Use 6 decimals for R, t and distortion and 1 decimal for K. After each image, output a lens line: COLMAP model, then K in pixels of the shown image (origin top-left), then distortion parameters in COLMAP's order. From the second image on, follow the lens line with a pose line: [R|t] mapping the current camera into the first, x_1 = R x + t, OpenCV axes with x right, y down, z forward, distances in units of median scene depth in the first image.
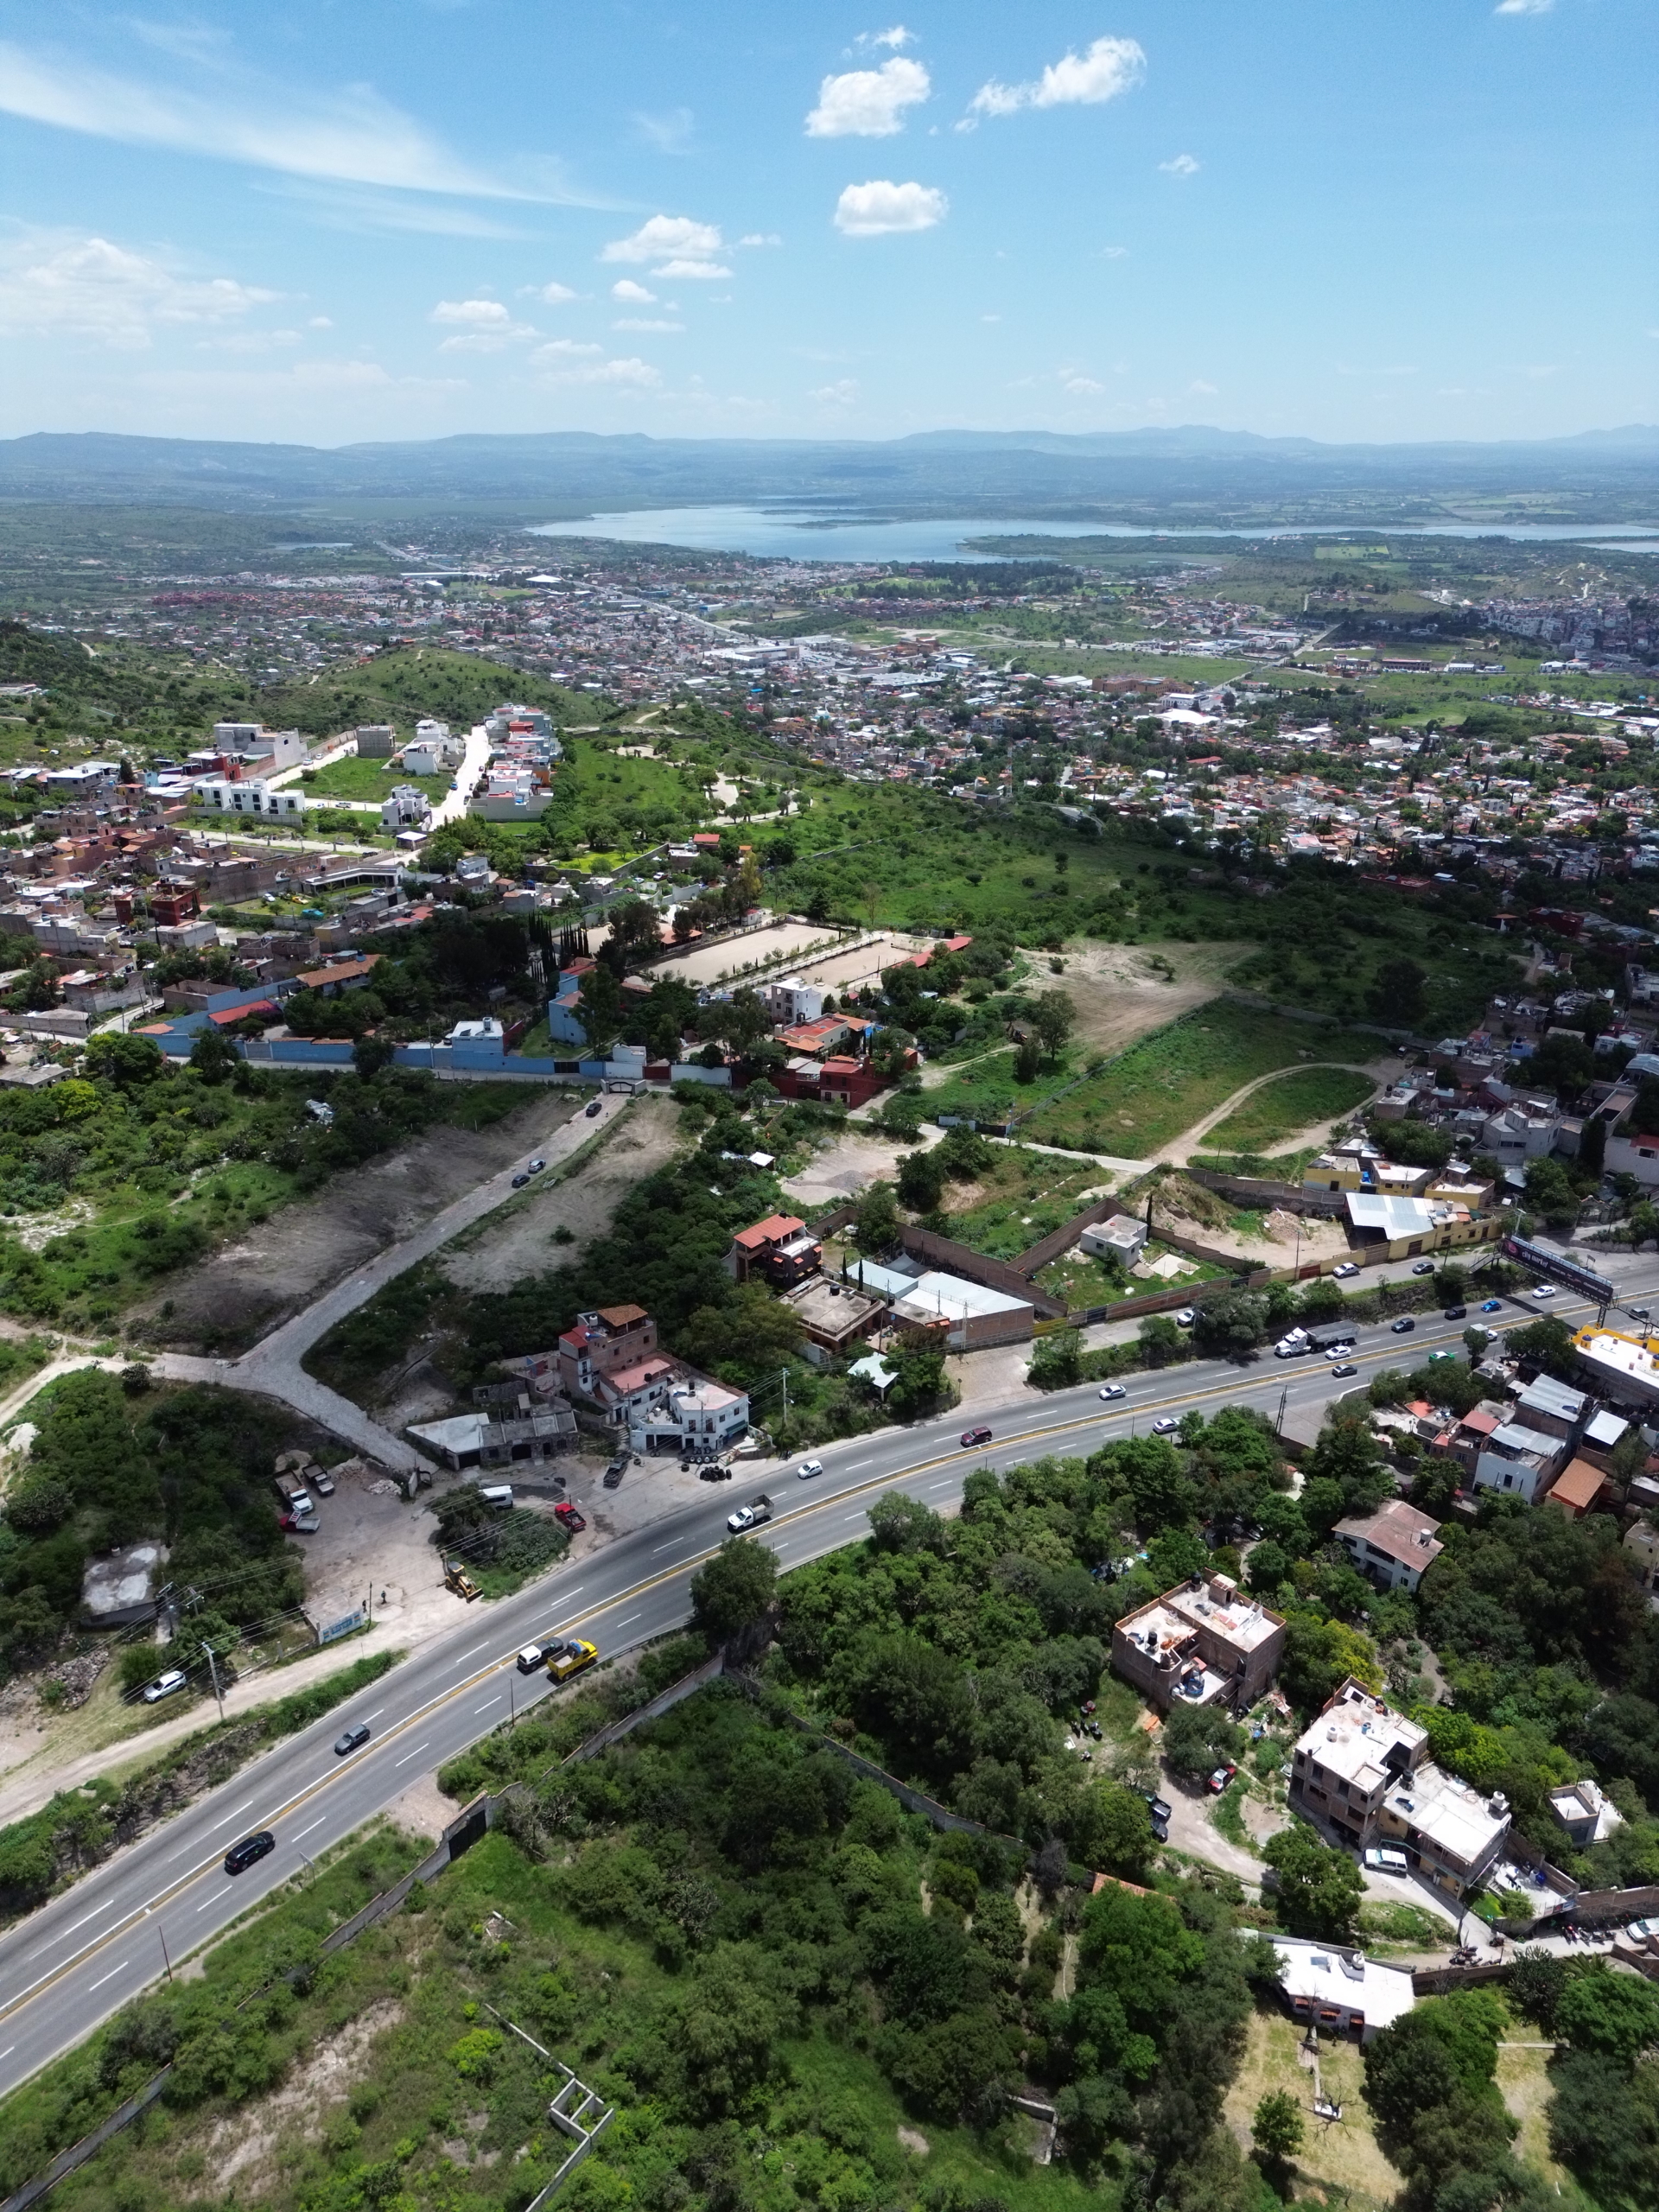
lens RADIAL K [[1549.1, 0, 831.6], [0, 1549.1, 1102.4], [0, 0, 1]] dist [0.076203, -0.069781]
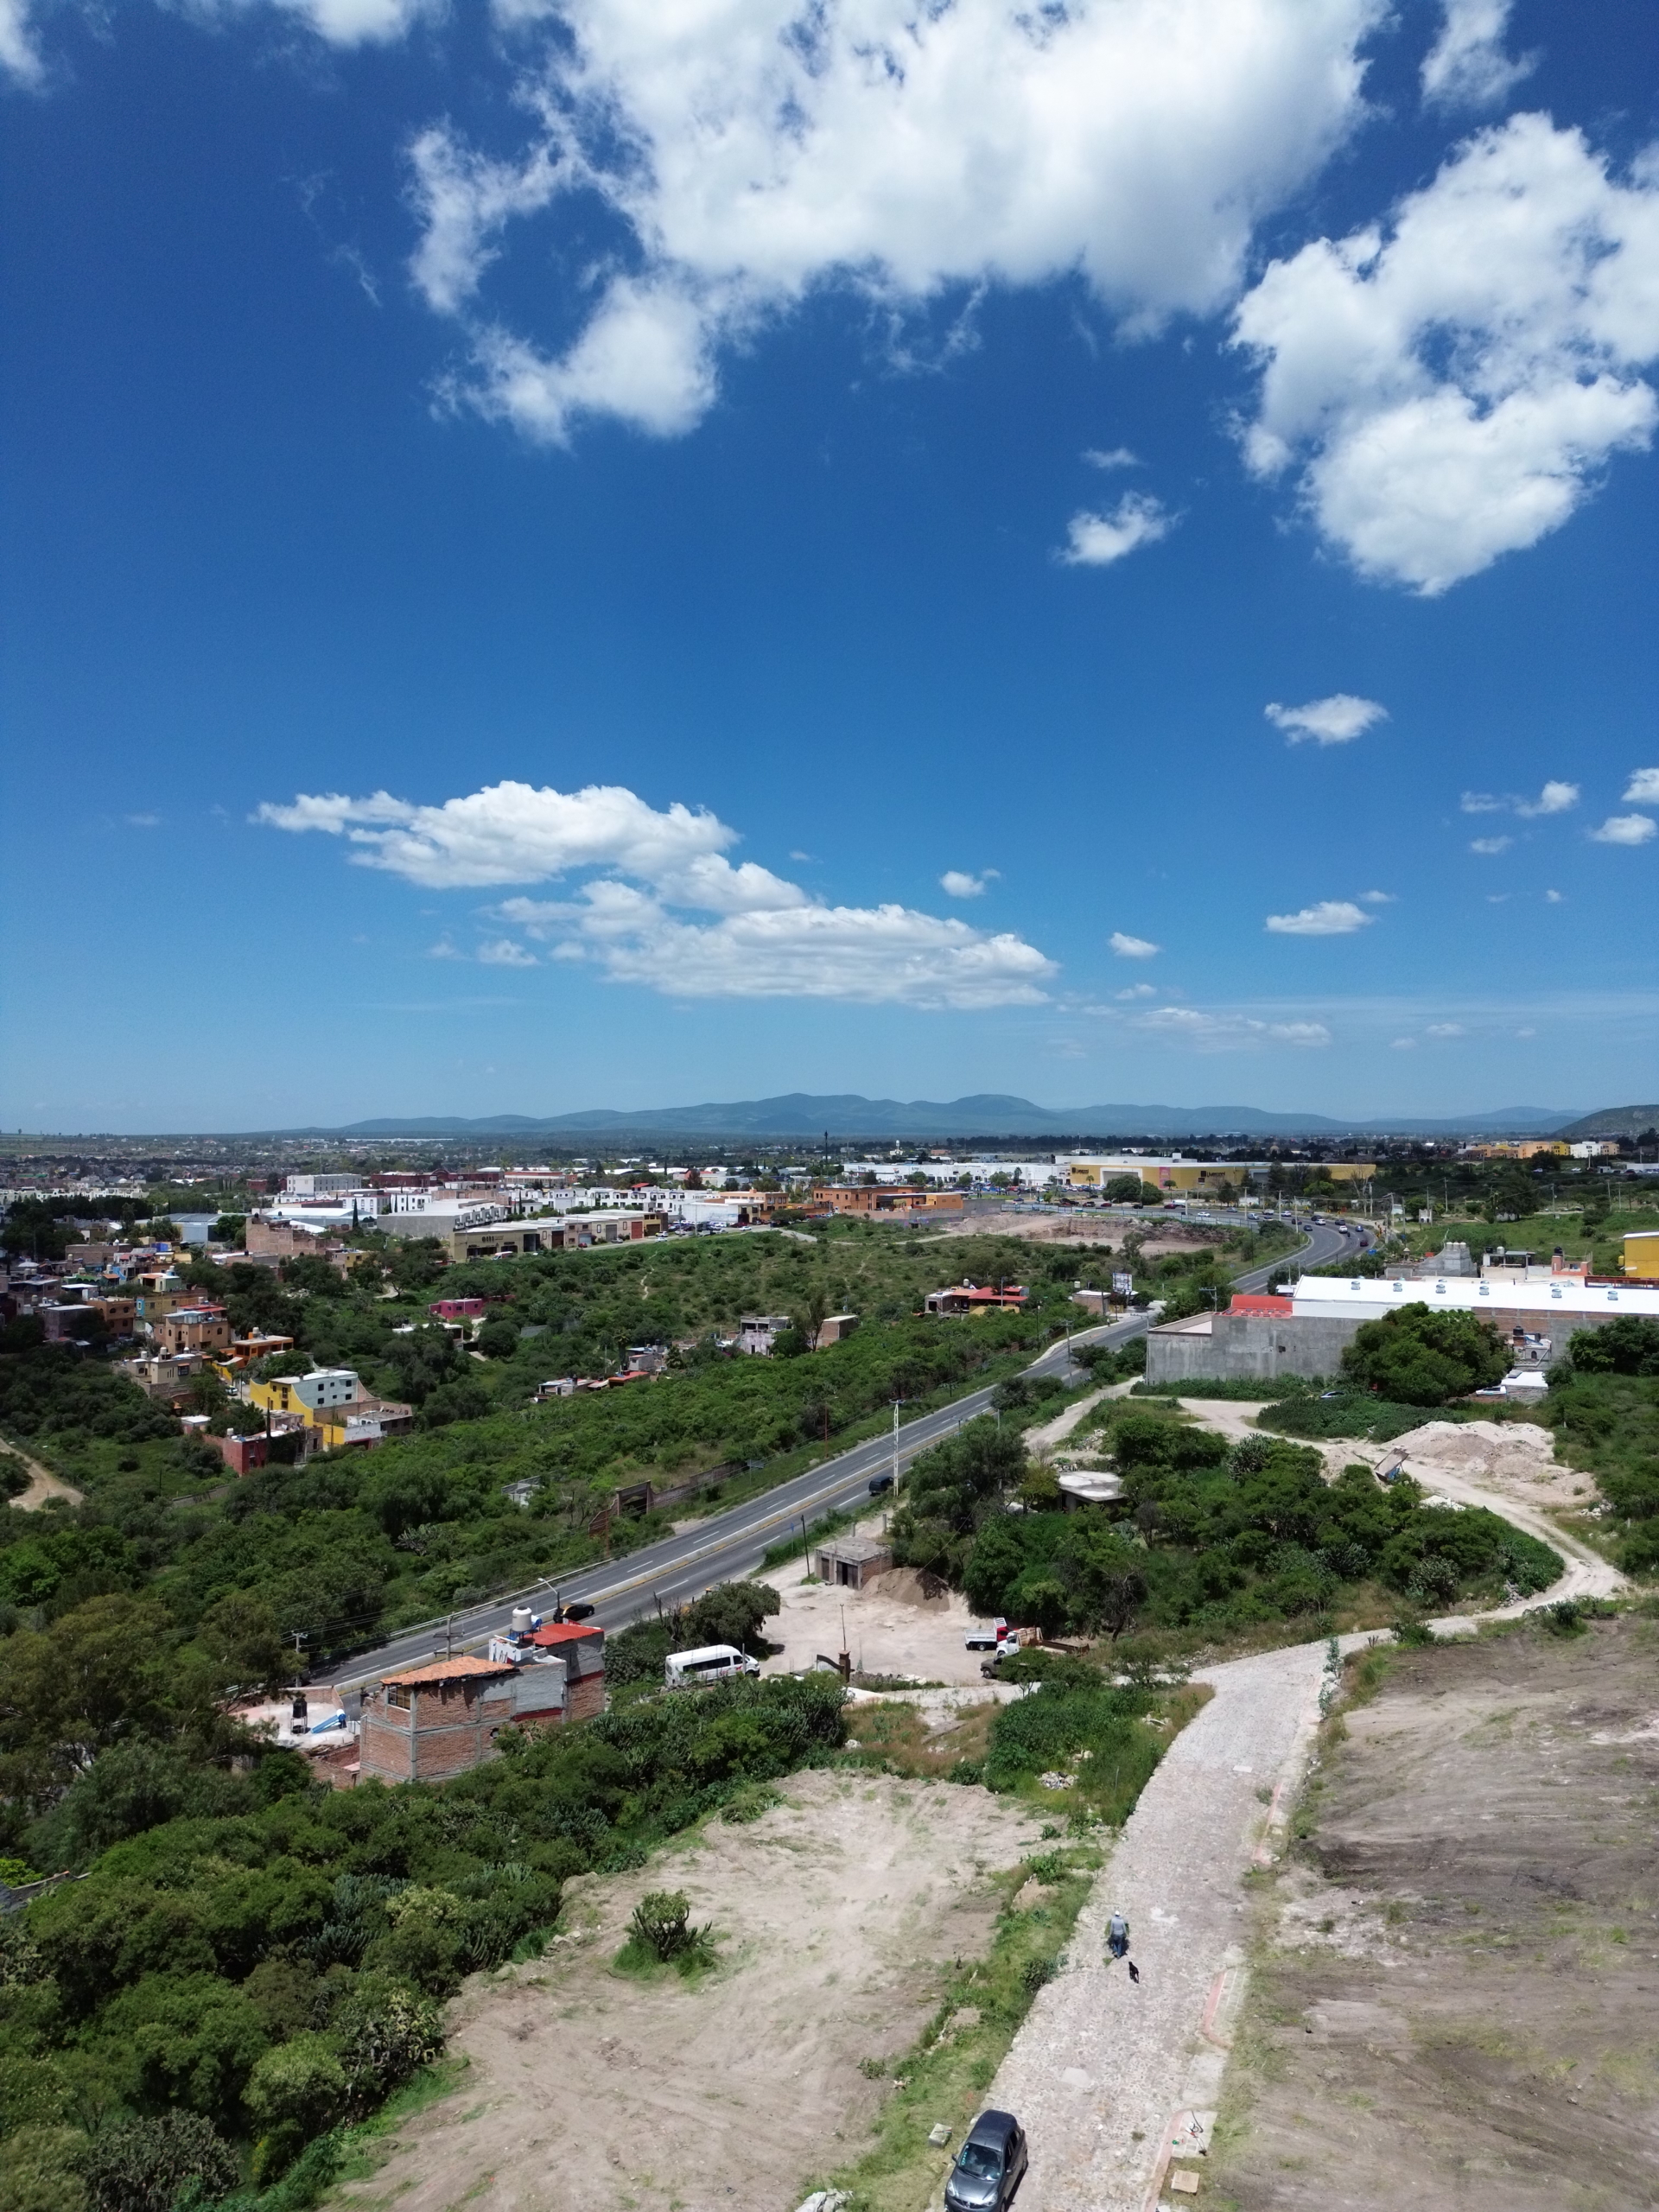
lens RADIAL K [[1549.1, 0, 831.6], [0, 1549.1, 1102.4], [0, 0, 1]] dist [0.076203, -0.069781]
pose [[-0.997749, -0.006130, -0.066775, -0.152358], [-0.030453, 0.928626, 0.369766, -0.105875], [0.059742, 0.370967, -0.926722, 0.991830]]
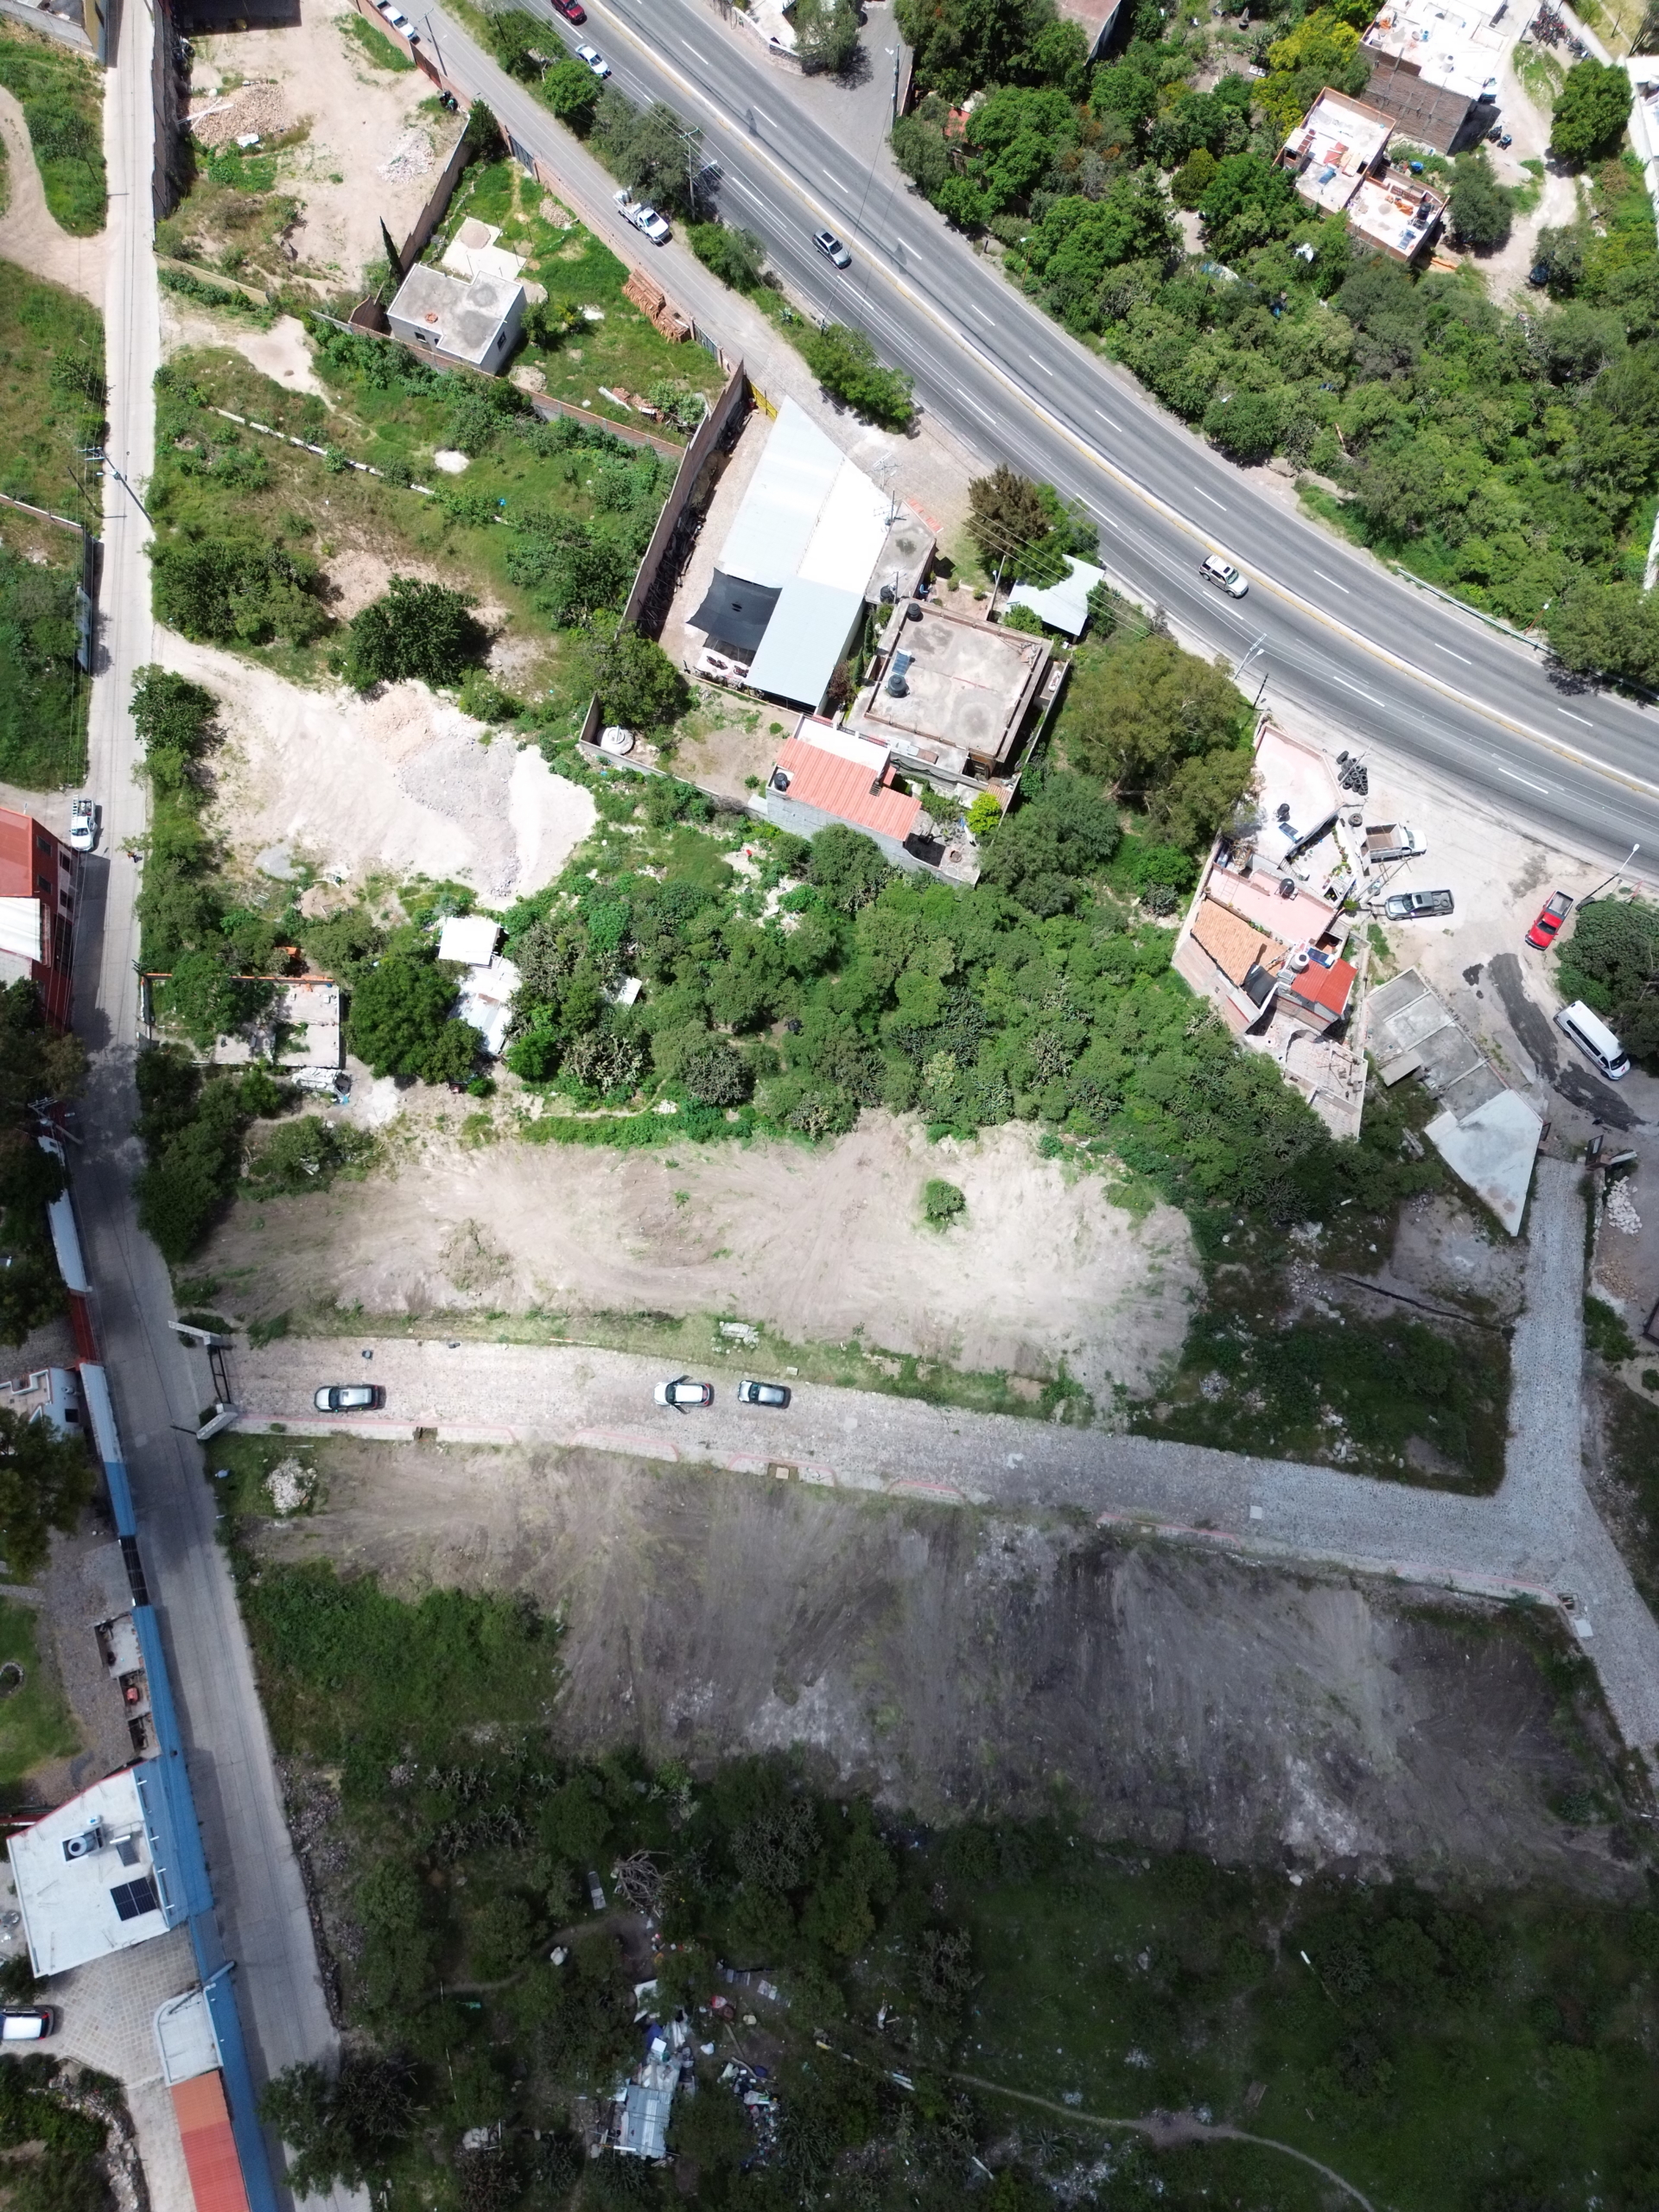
lens RADIAL K [[1549.1, 0, 831.6], [0, 1549.1, 1102.4], [0, 0, 1]] dist [0.076203, -0.069781]
pose [[-0.290085, -0.934718, 0.205310, -0.193999], [0.362163, 0.091357, 0.927627, -0.307253], [-0.885827, 0.343446, 0.312019, 0.732453]]
